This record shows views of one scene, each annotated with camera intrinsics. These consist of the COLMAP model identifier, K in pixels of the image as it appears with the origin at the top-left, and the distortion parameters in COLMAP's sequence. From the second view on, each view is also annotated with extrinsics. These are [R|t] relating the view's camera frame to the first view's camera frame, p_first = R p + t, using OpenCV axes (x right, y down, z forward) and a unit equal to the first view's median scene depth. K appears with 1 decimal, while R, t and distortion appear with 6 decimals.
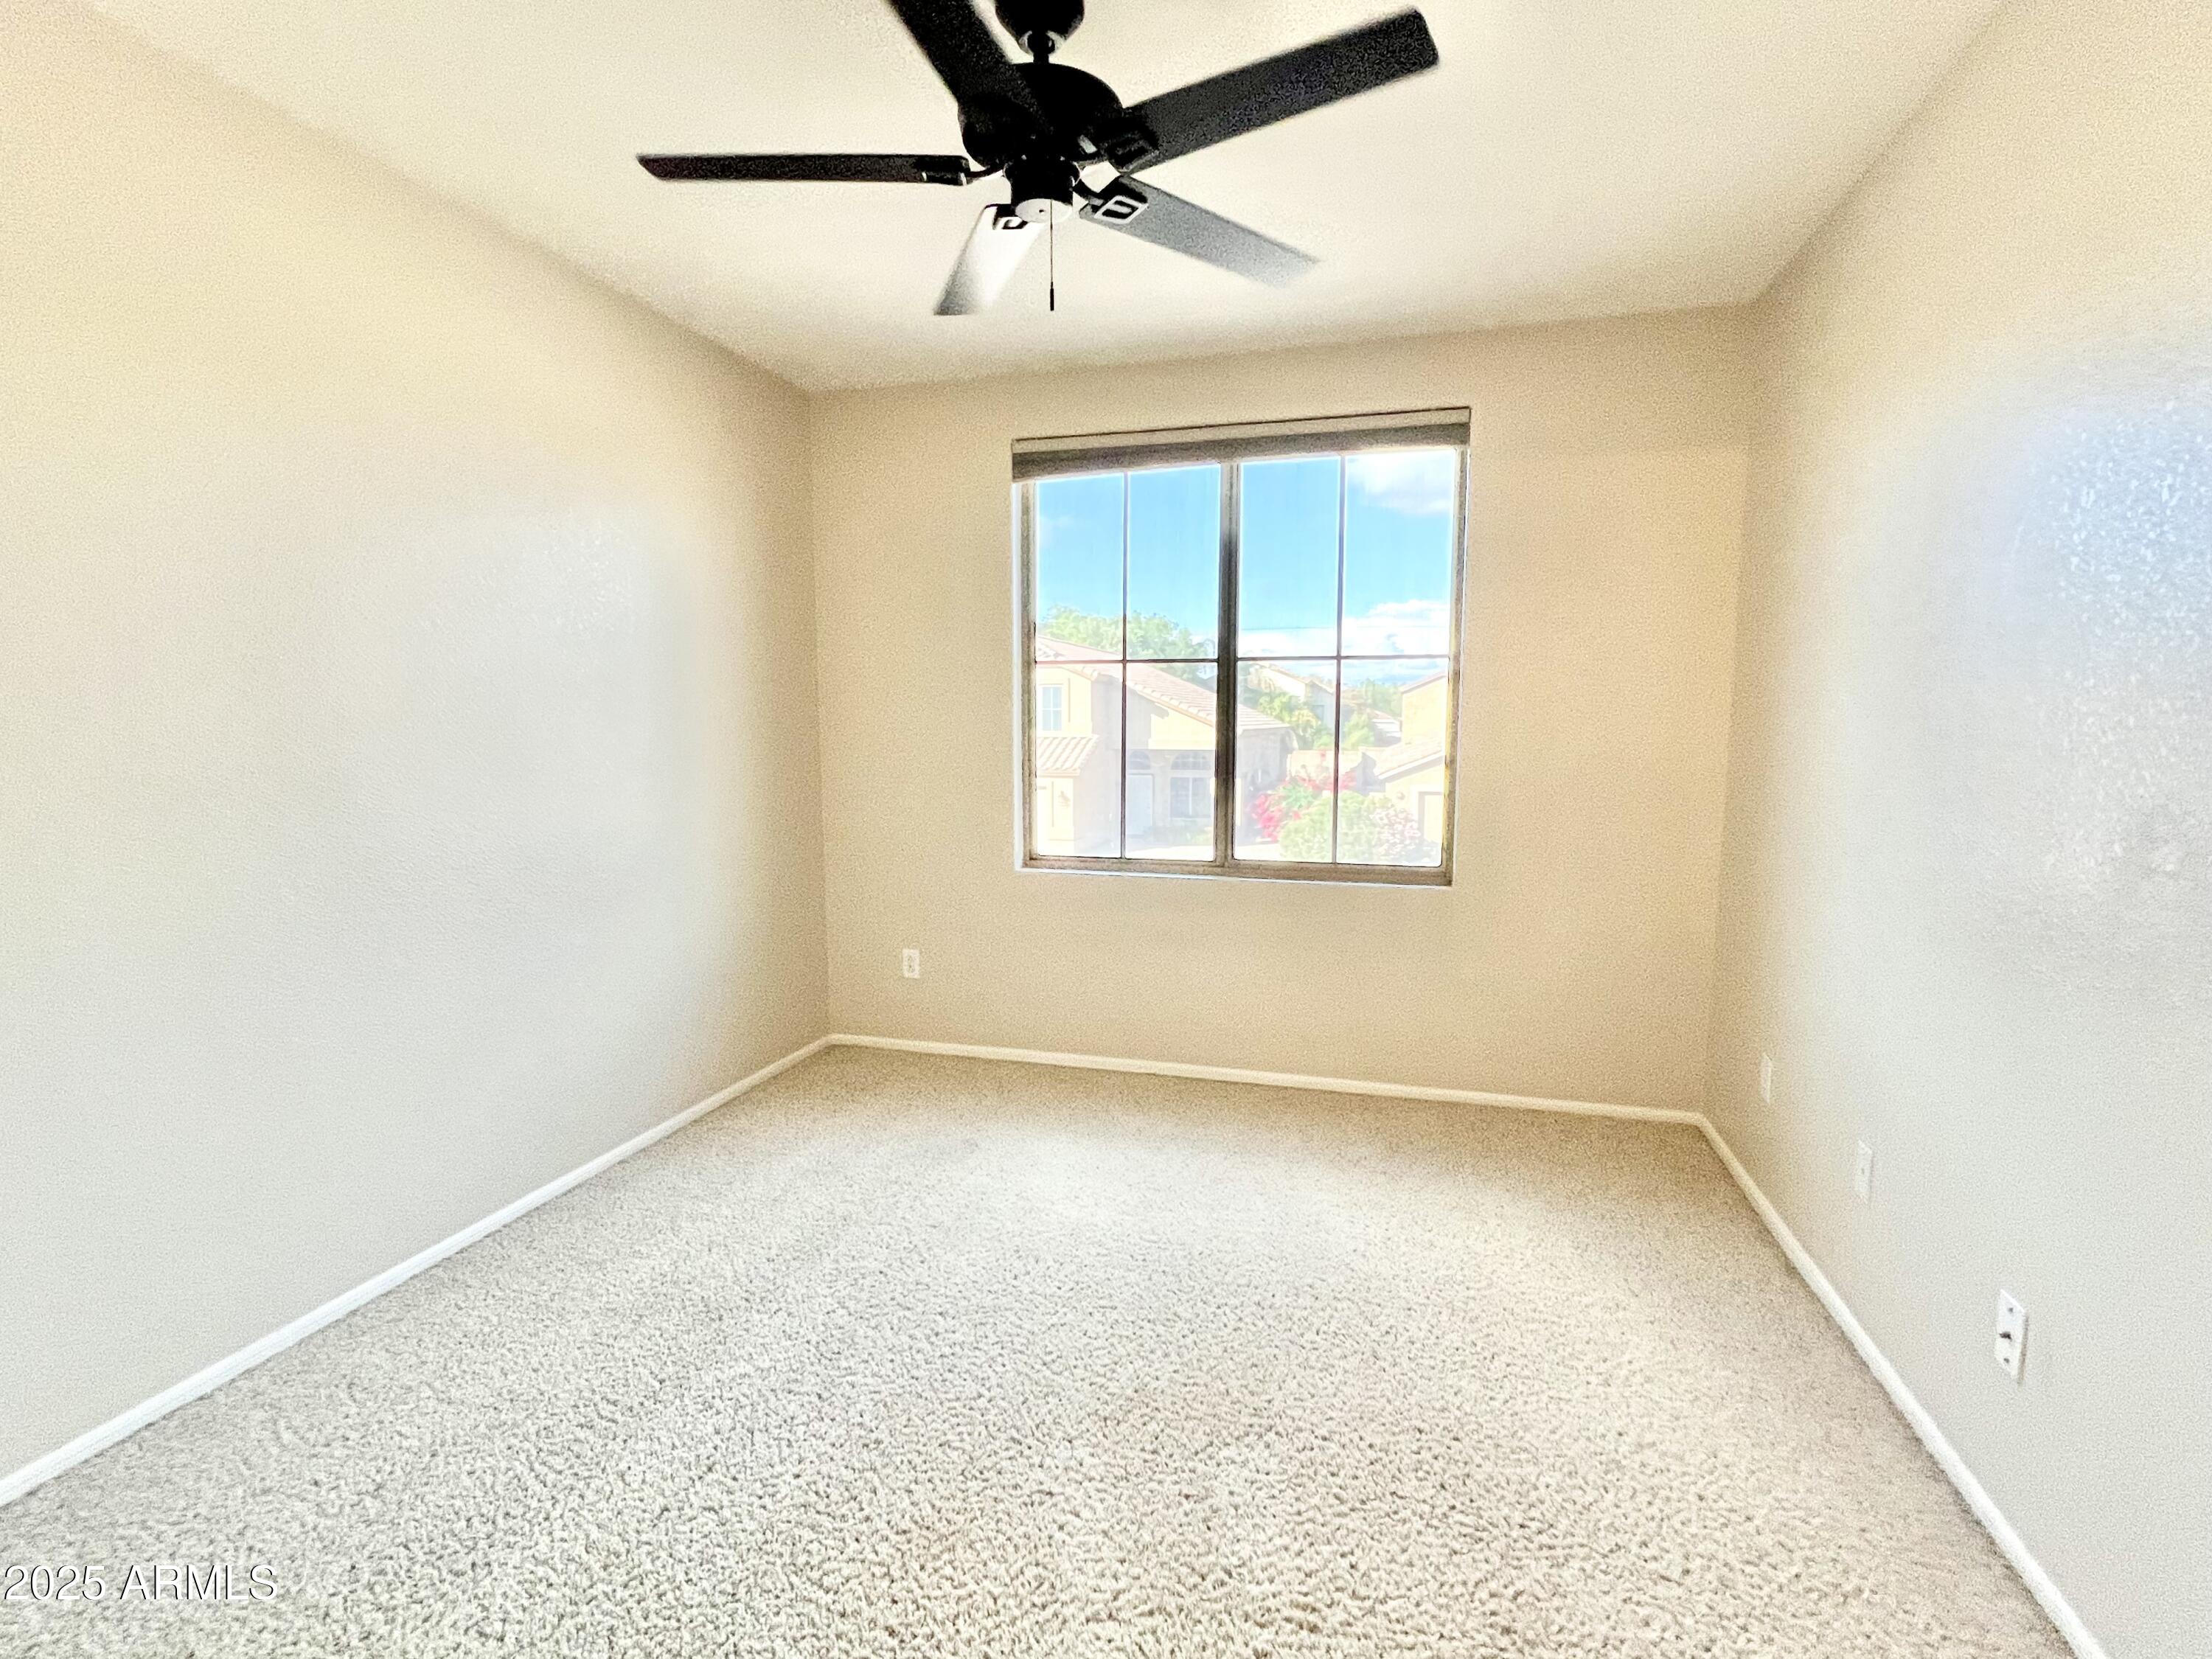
lens RADIAL K [[1052.8, 0, 1106.2], [0, 1052.8, 838.7], [0, 0, 1]] dist [-0.002591, 0.000003]
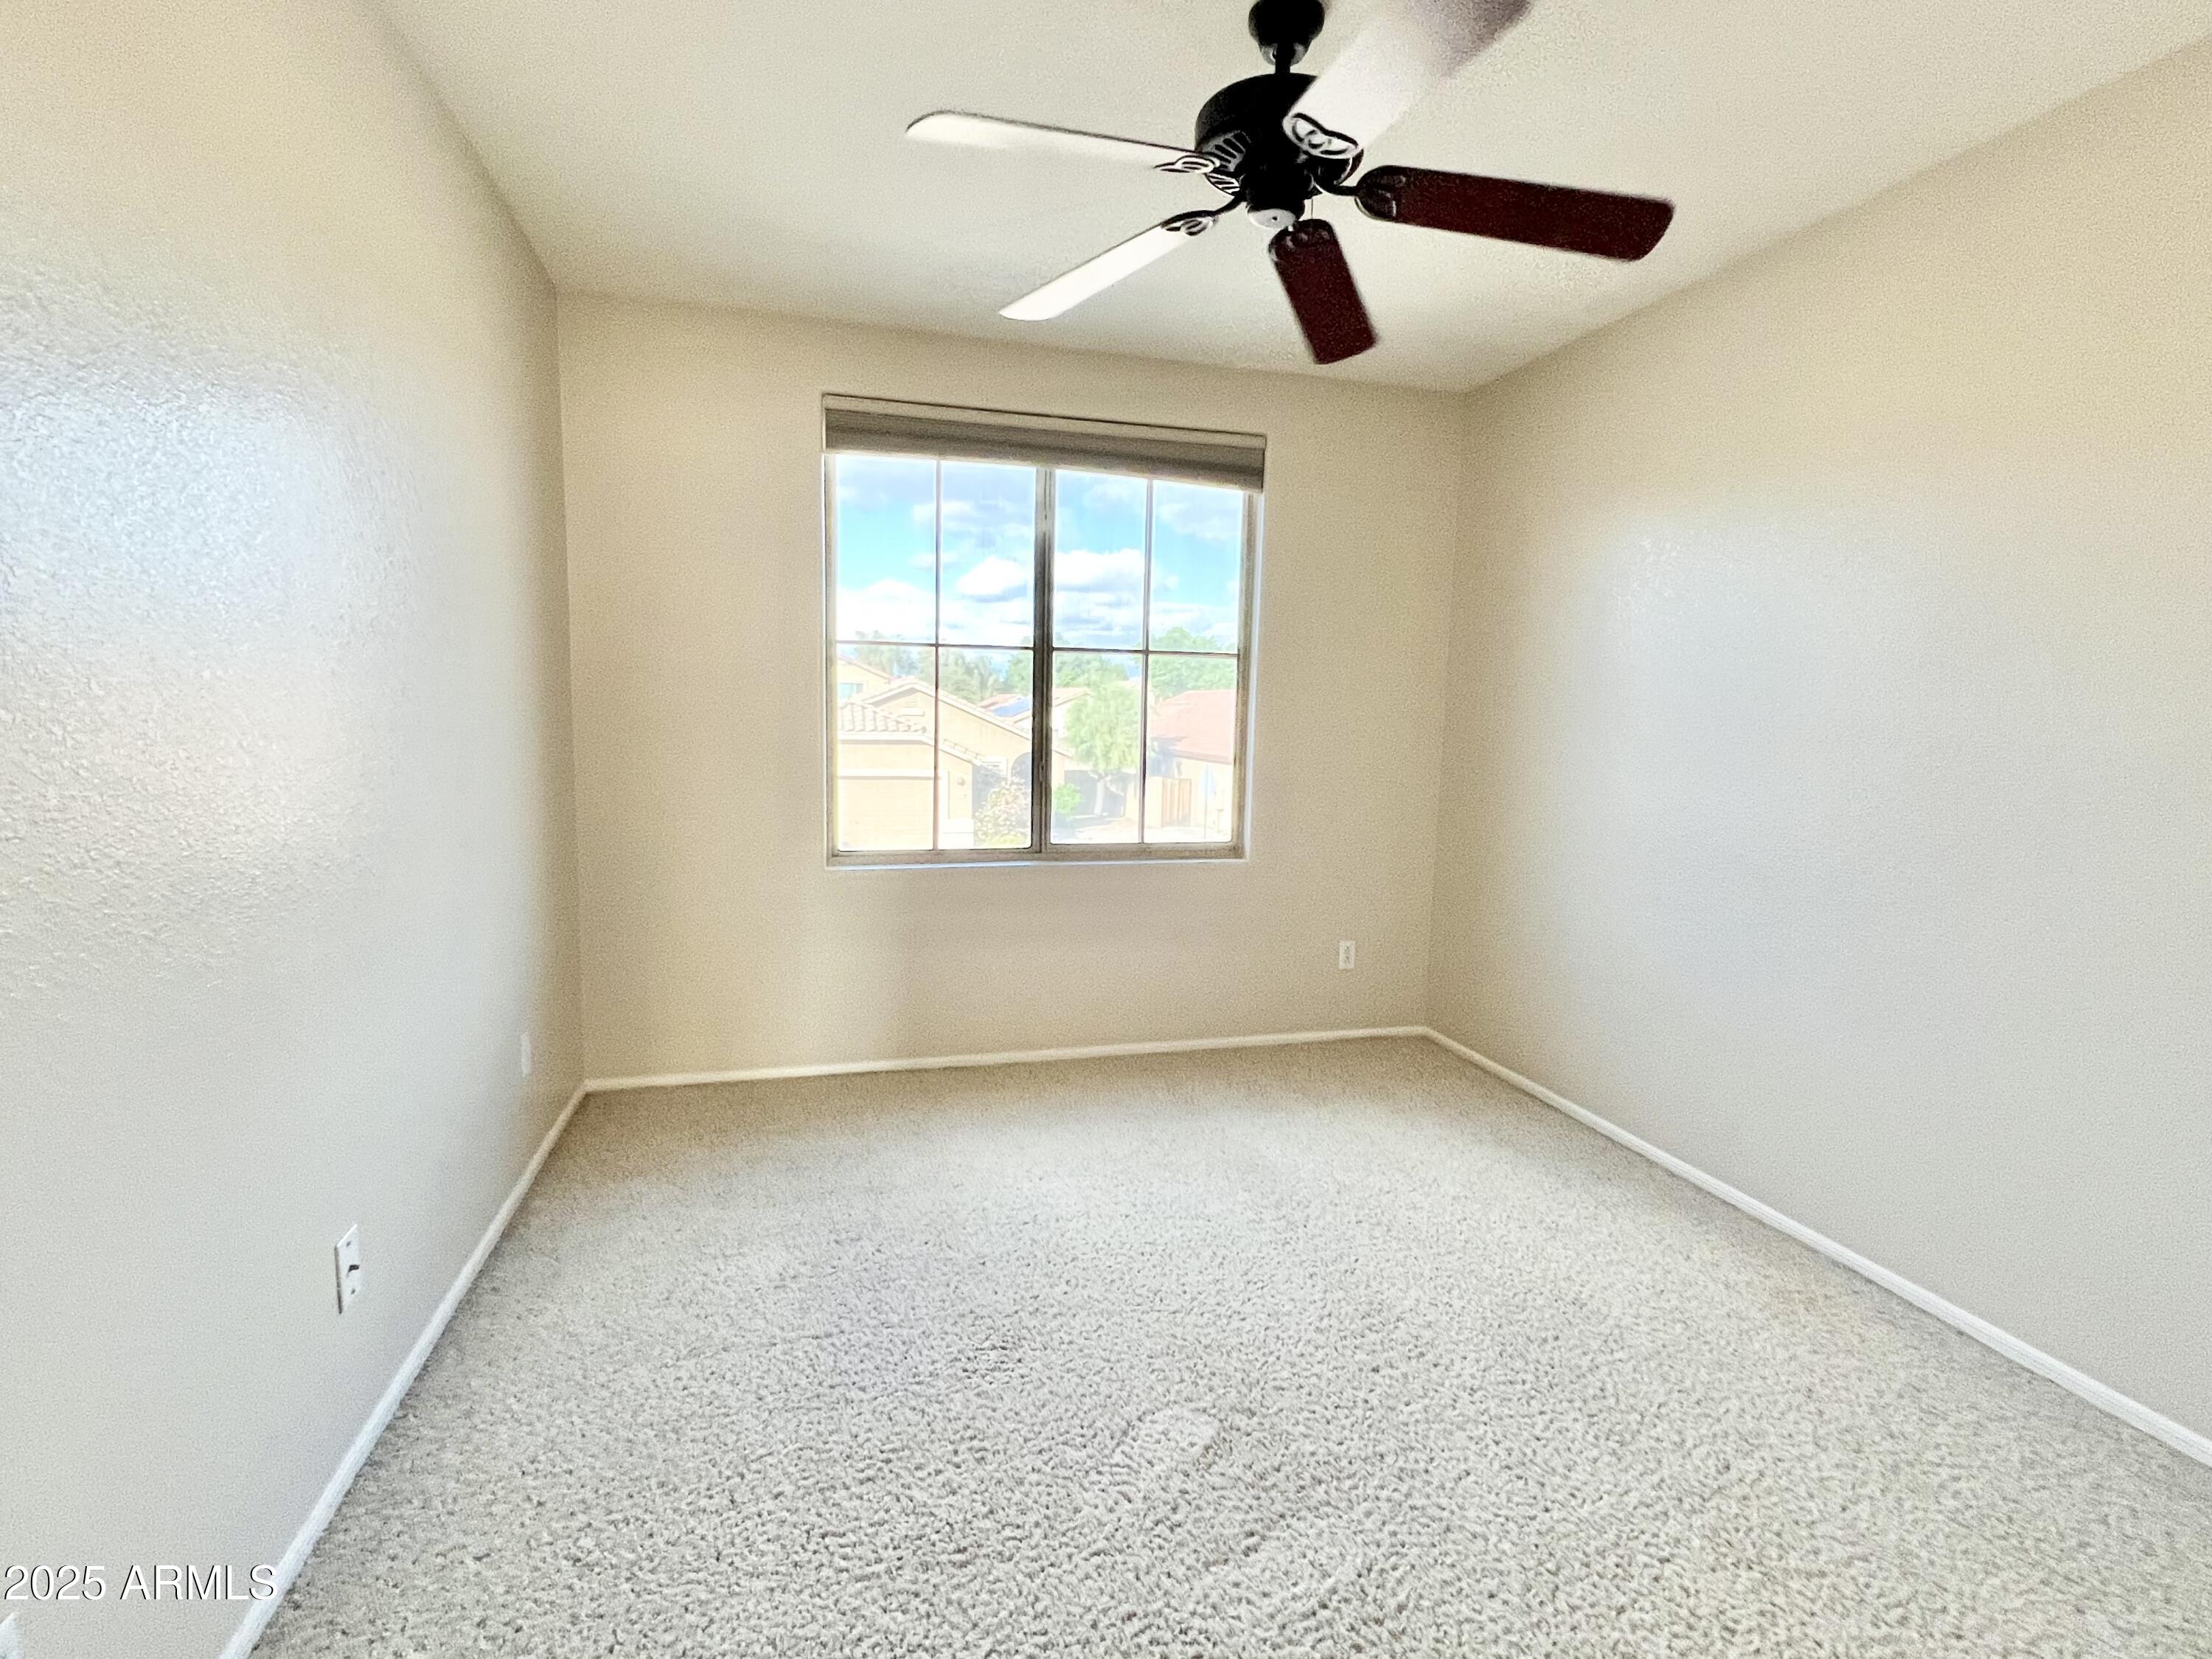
lens RADIAL K [[1052.8, 0, 1109.0], [0, 1052.8, 839.1], [0, 0, 1]] dist [-0.002591, 0.000003]
pose [[0.857594, -0.047855, 0.512096, -0.361180], [0.038546, 0.998842, 0.028788, -0.013130], [-0.512880, -0.004949, 0.858446, 0.093992]]
